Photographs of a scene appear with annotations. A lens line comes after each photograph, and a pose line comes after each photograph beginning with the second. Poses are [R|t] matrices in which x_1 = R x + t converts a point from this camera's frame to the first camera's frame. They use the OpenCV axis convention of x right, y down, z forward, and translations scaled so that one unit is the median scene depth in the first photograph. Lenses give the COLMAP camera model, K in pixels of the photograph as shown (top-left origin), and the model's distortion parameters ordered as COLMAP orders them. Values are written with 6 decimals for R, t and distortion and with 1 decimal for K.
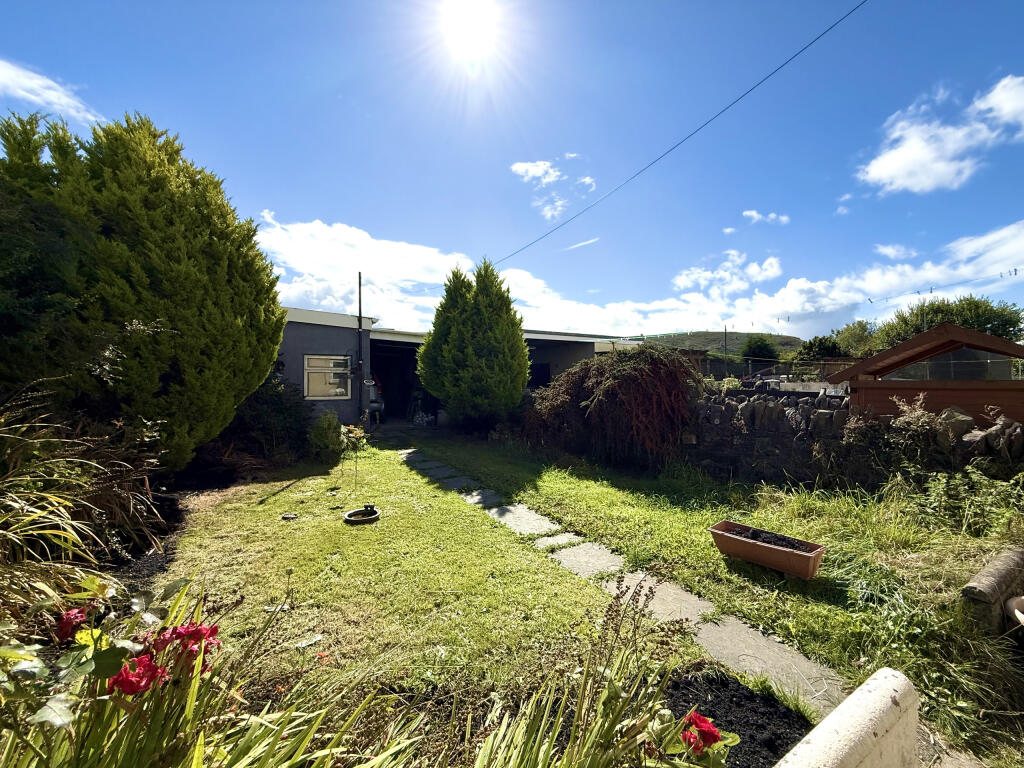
lens RADIAL K [[406.7, 0, 508.4], [0, 406.7, 382.1], [0, 0, 1]] dist [-0.001394, -0.000079]
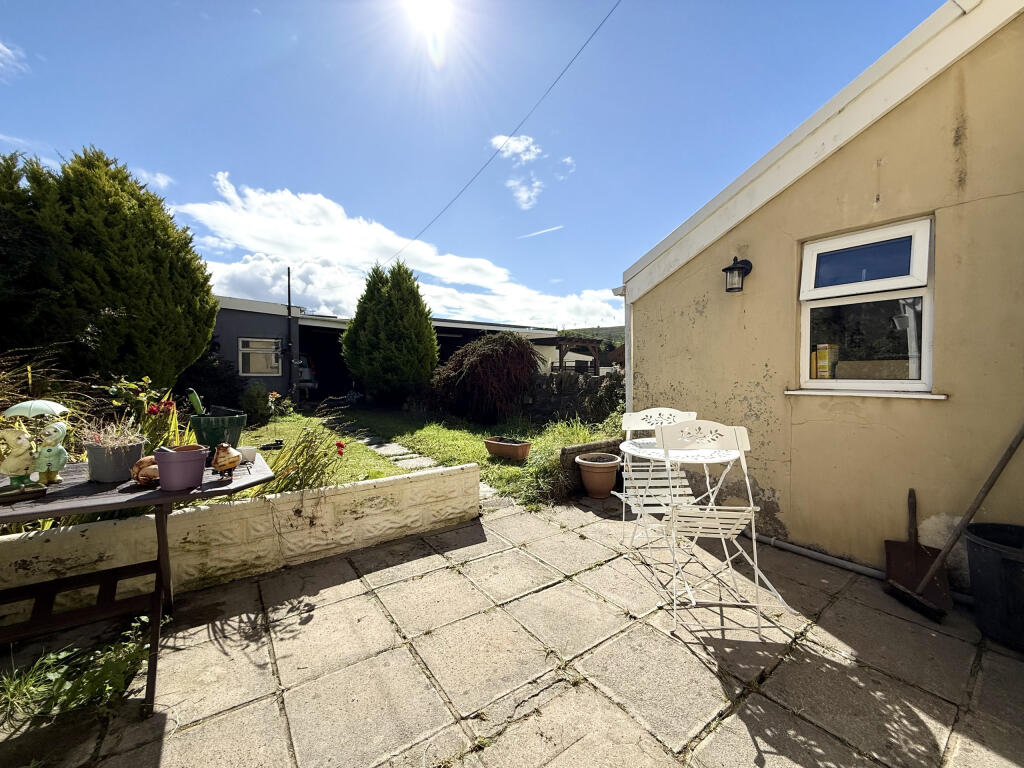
lens RADIAL K [[406.7, 0, 508.4], [0, 406.7, 382.1], [0, 0, 1]] dist [-0.001394, -0.000079]
pose [[0.995250, 0.001952, 0.097330, 0.293055], [-0.004283, 0.999709, 0.023751, 0.055816], [-0.097255, -0.024055, 0.994969, -0.451366]]
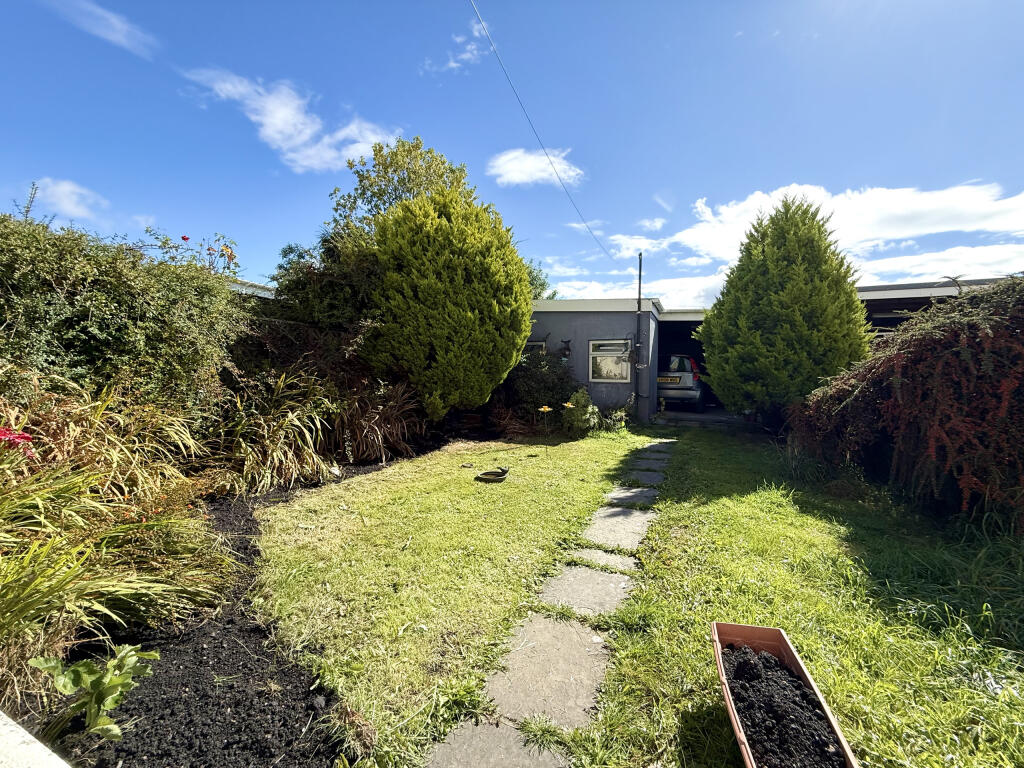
lens RADIAL K [[406.7, 0, 508.4], [0, 406.7, 382.1], [0, 0, 1]] dist [-0.001394, -0.000079]
pose [[0.579709, 0.025404, -0.814427, 0.501898], [-0.009881, 0.999660, 0.024149, 0.037507], [0.814764, -0.005951, 0.579763, 0.341151]]
